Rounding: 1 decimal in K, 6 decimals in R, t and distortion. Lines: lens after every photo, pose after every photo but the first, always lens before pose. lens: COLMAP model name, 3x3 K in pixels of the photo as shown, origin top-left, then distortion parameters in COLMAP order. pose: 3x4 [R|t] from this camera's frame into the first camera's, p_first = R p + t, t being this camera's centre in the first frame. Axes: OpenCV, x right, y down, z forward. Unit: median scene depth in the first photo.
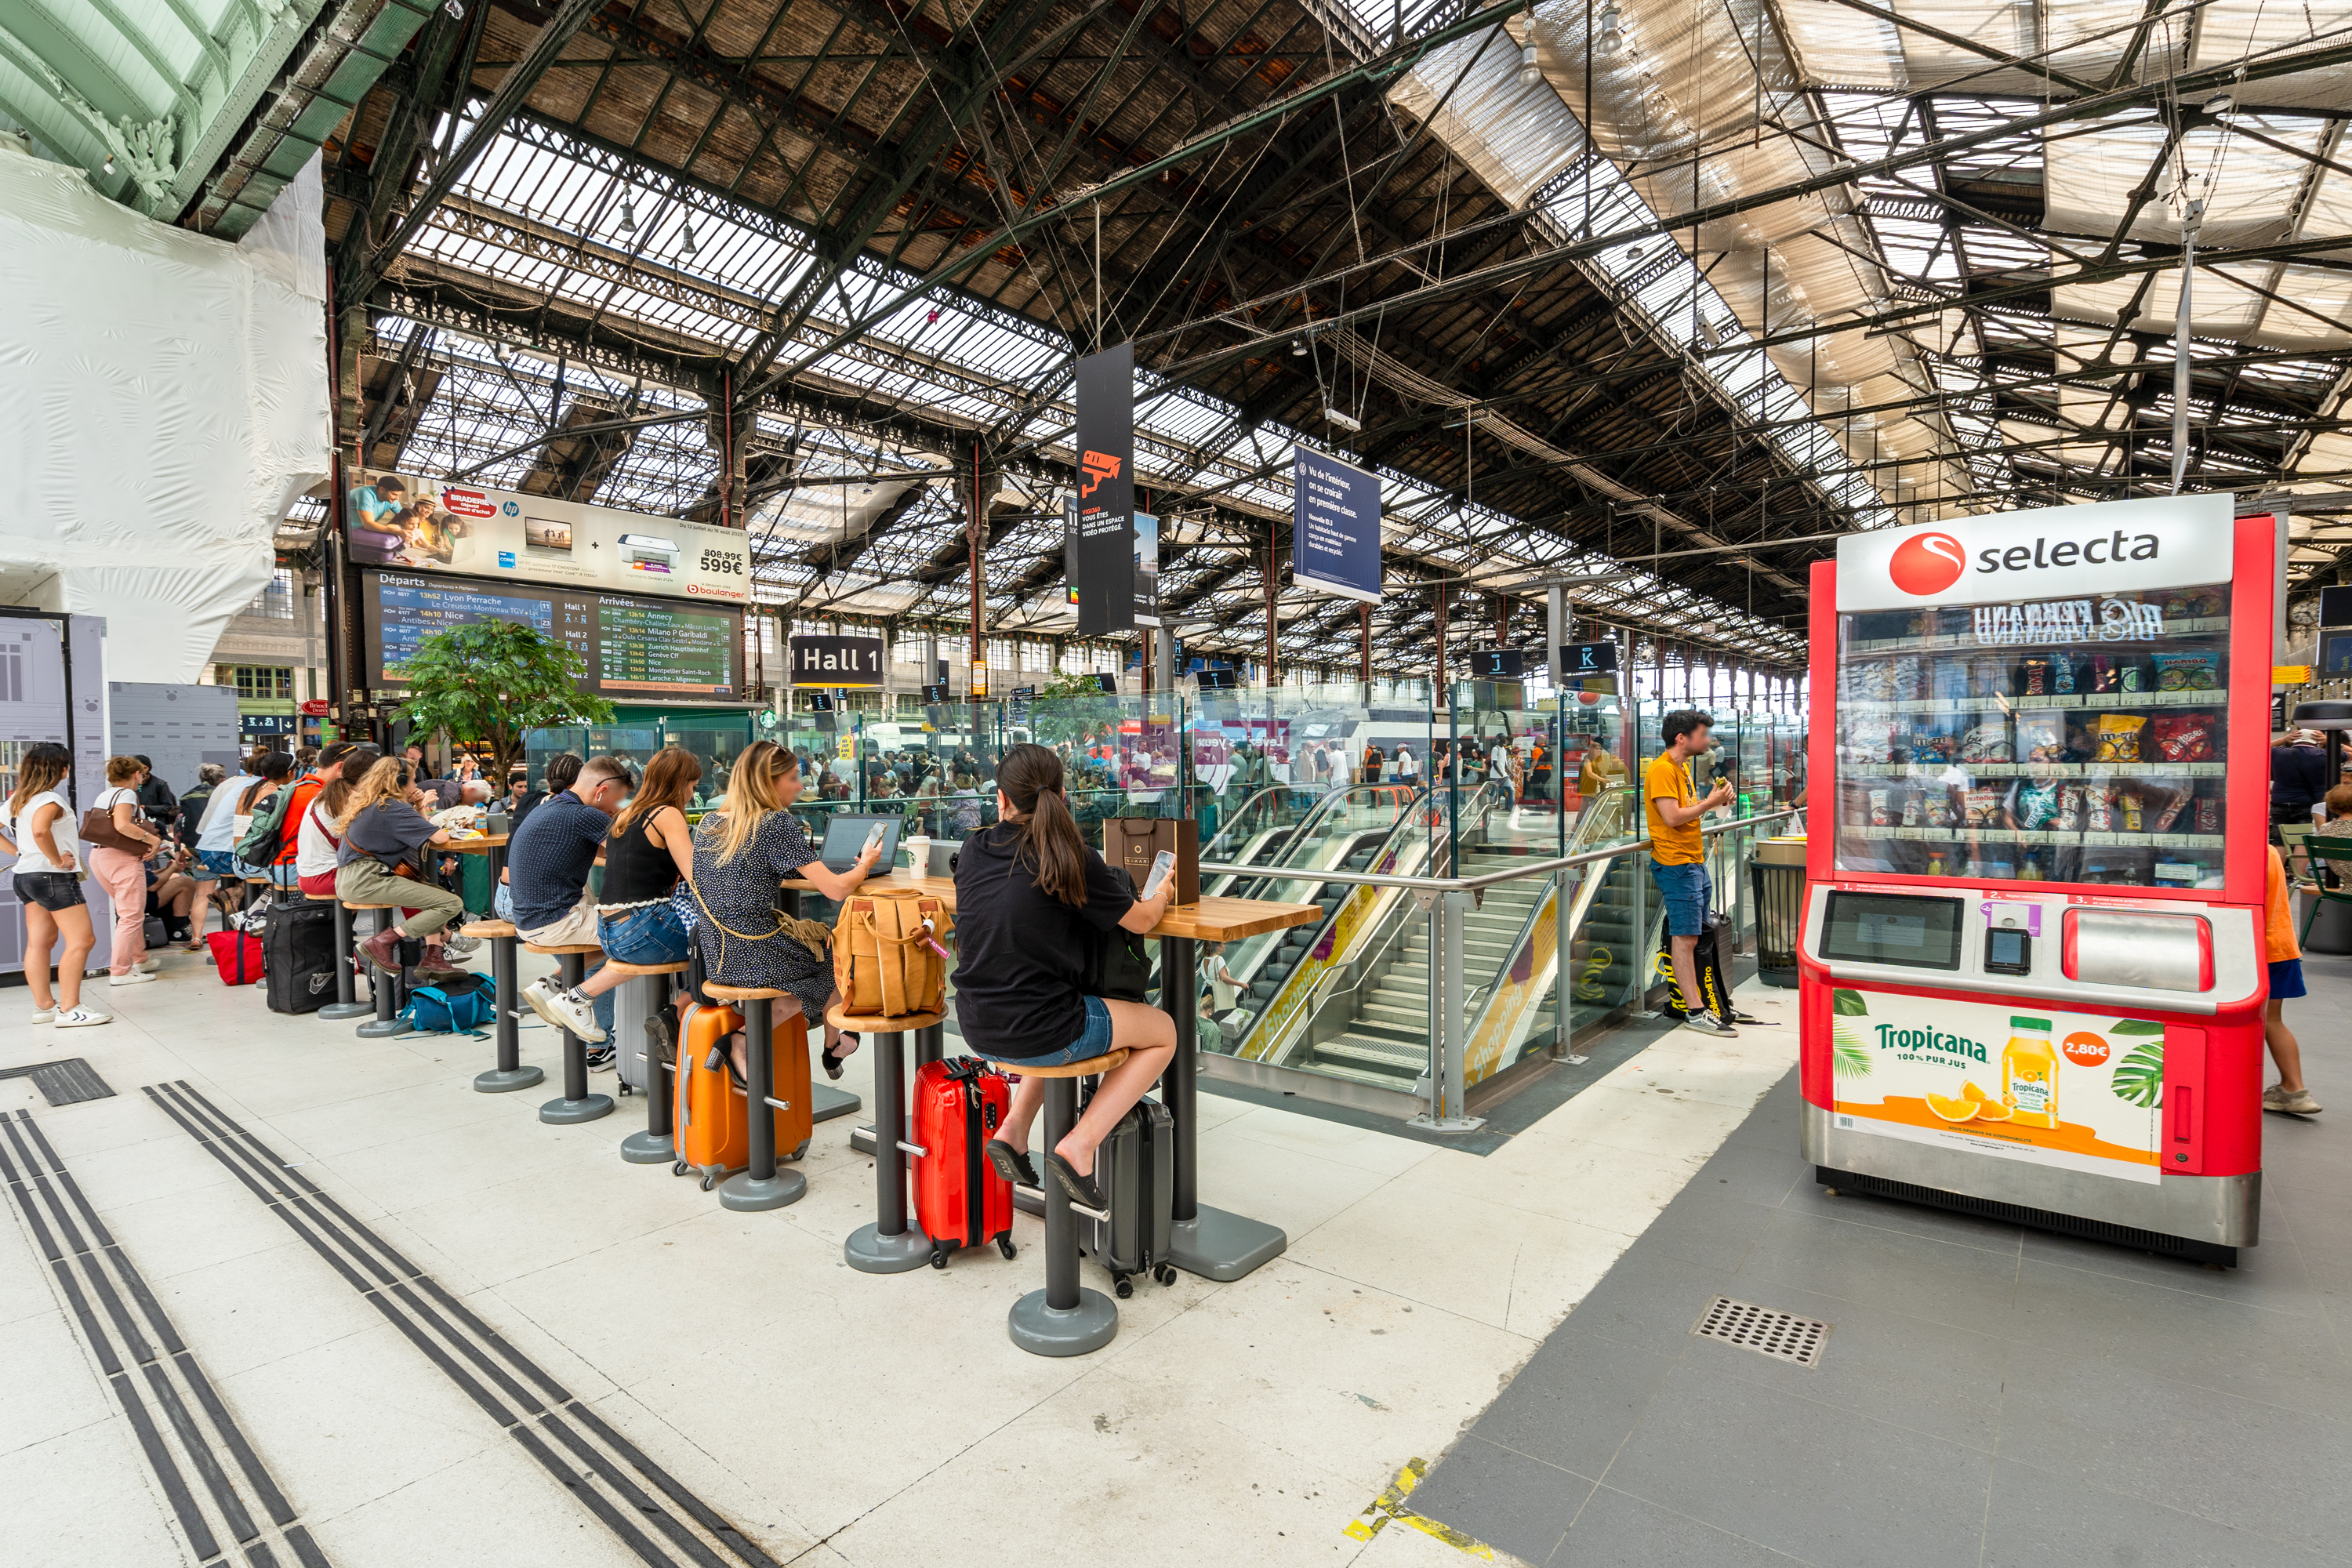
lens RADIAL K [[1123.3, 0, 1138.8], [0, 1123.3, 790.9], [0, 0, 1]] dist [0.001757, -0.001136]
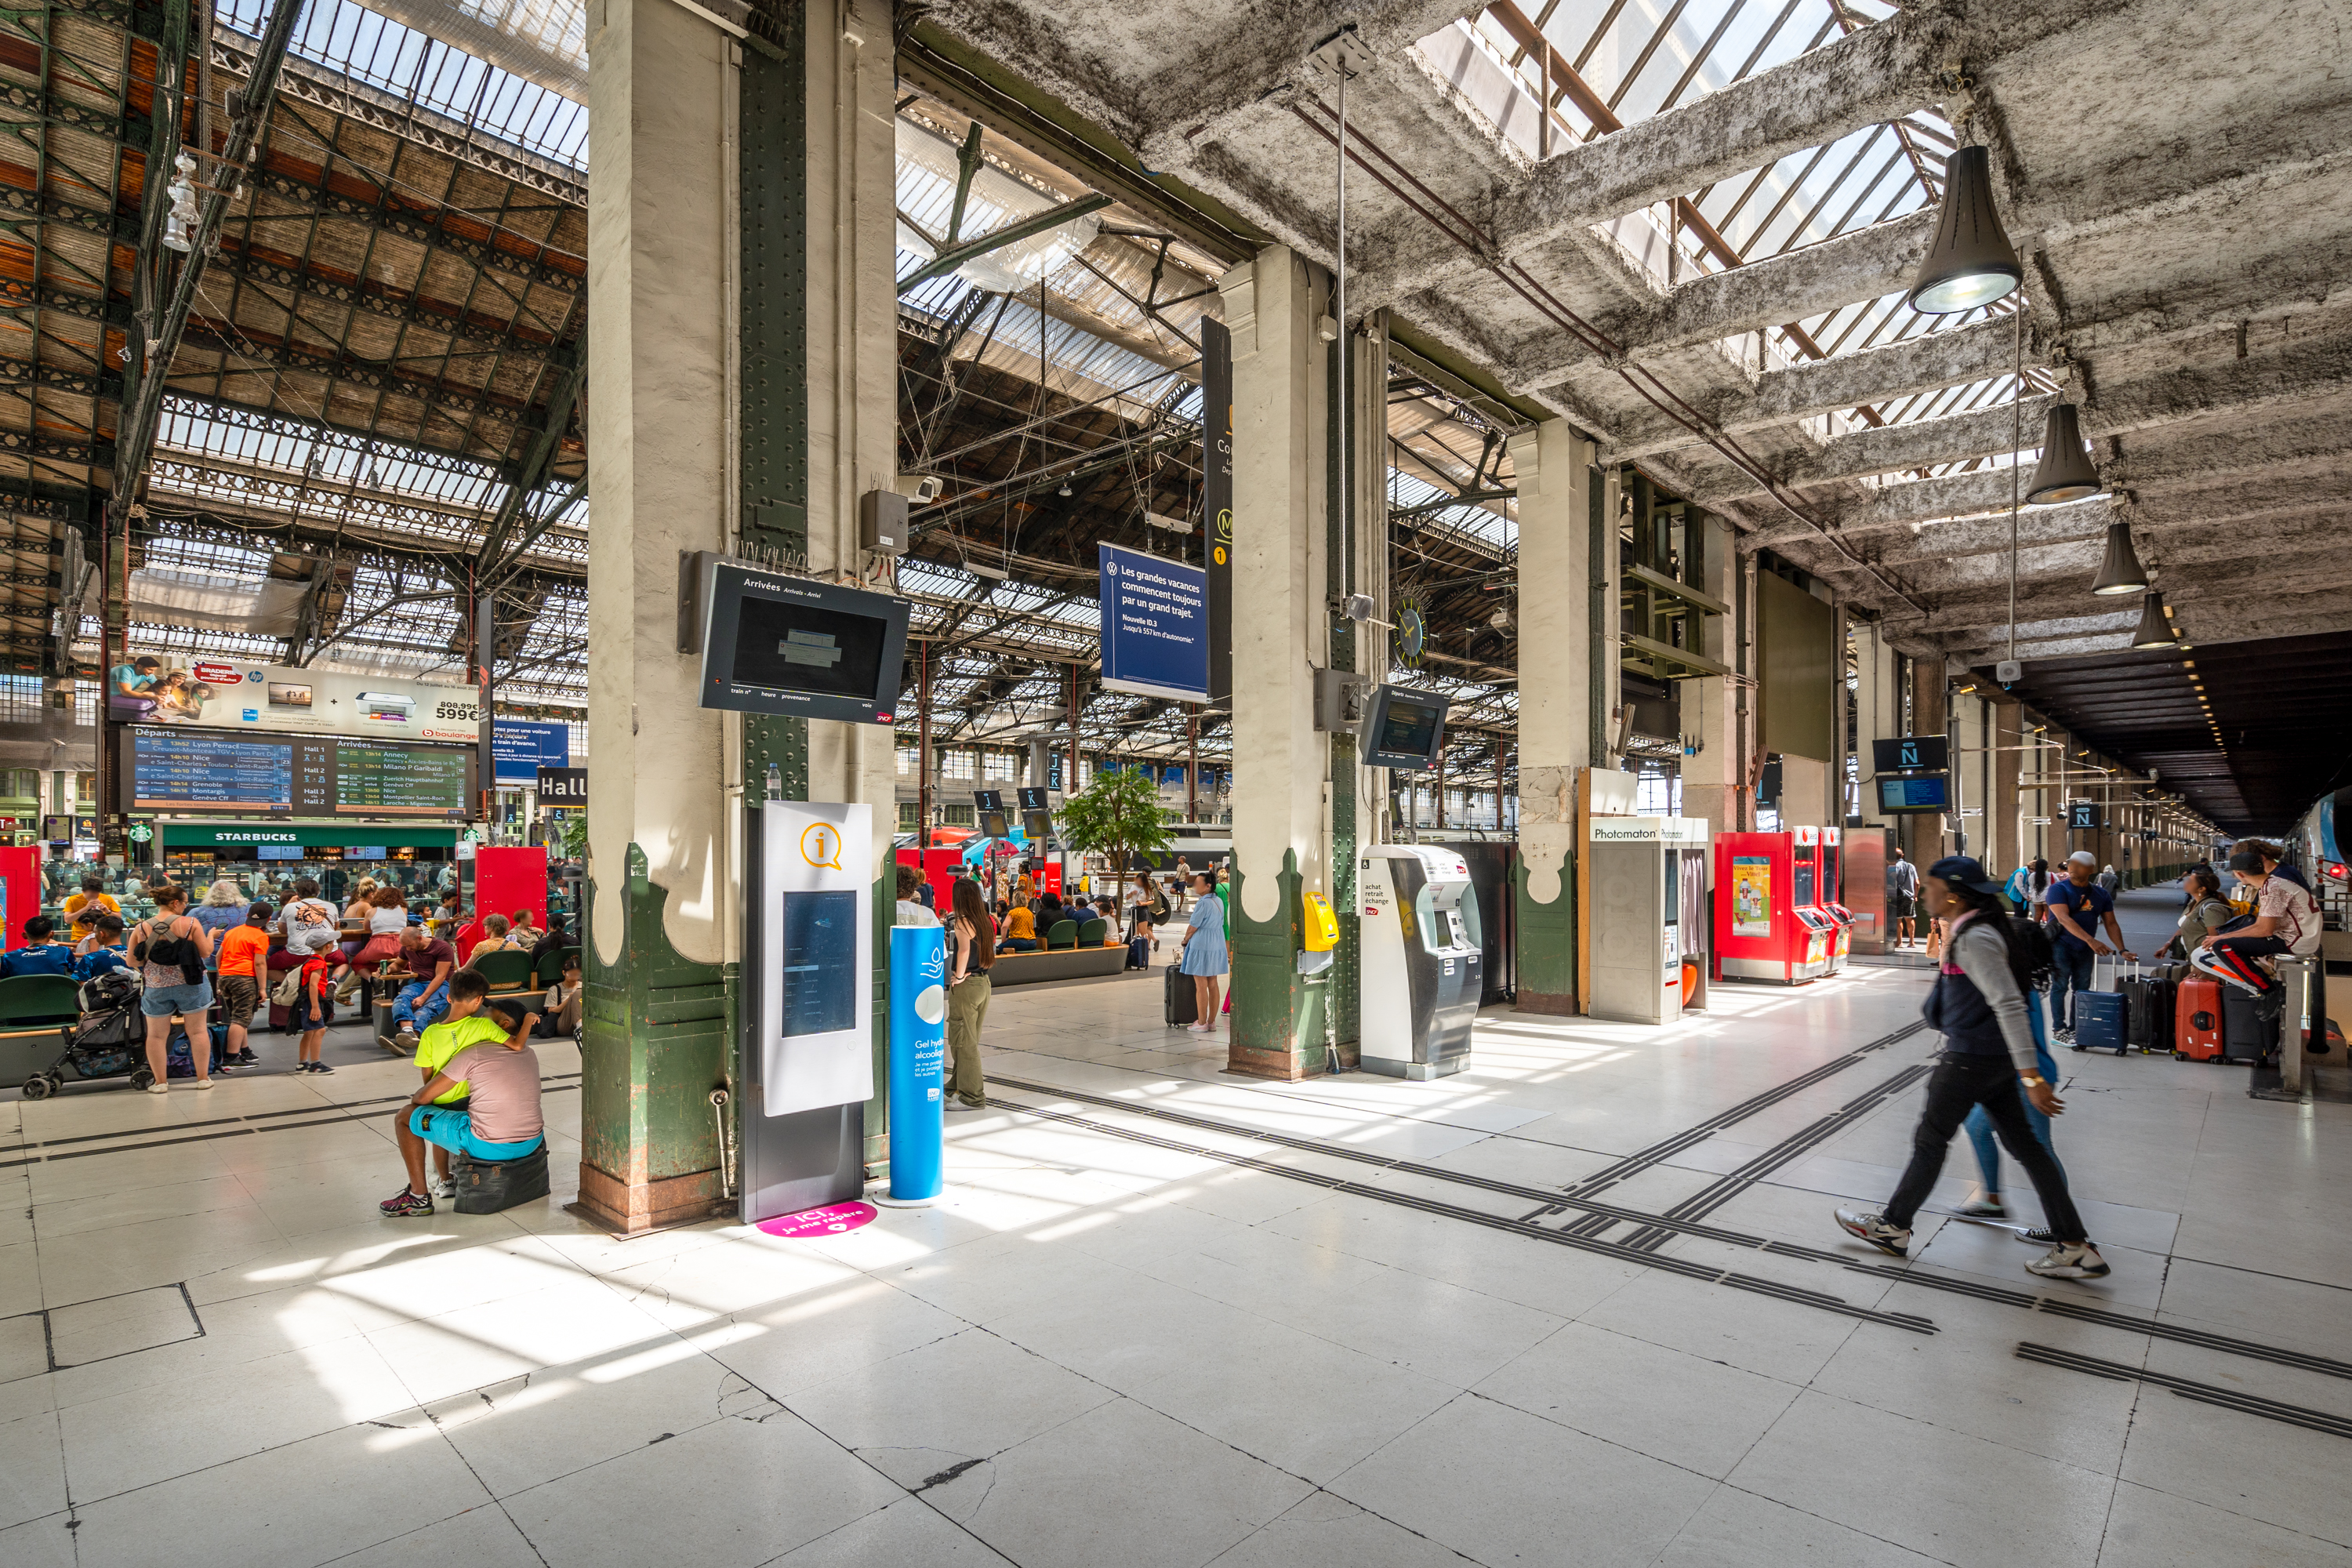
lens RADIAL K [[1124.1, 0, 1228.3], [0, 1124.1, 841.7], [0, 0, 1]] dist [-0.006282, 0.000085]
pose [[0.999365, 0.009482, -0.034347, 0.592171], [-0.010922, 0.999059, -0.041981, -0.013760], [0.033917, 0.042330, 0.998528, -0.248996]]
